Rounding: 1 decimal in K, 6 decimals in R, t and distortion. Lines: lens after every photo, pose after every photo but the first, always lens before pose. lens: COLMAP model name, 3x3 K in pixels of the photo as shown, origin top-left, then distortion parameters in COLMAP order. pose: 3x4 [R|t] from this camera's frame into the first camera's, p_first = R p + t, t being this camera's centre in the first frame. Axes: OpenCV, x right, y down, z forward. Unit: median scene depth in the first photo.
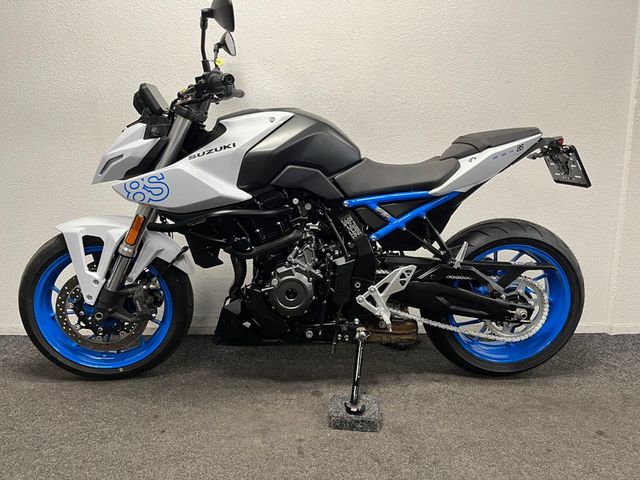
lens RADIAL K [[485.3, 0, 322.2], [0, 485.3, 239.5], [0, 0, 1]] dist [0.019941, -0.023773]
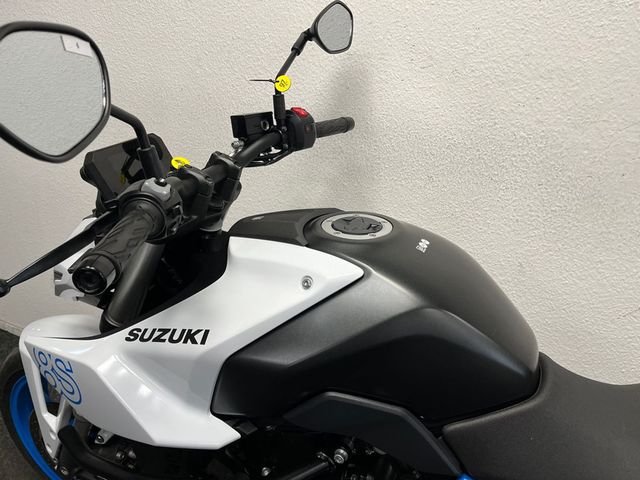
lens RADIAL K [[485.3, 0, 322.2], [0, 485.3, 242.1], [0, 0, 1]] dist [0.019941, -0.023773]
pose [[0.888959, 0.218870, -0.402304, 0.061189], [-0.139875, 0.966195, 0.216571, -0.345648], [0.436105, -0.136250, 0.889522, 0.601386]]
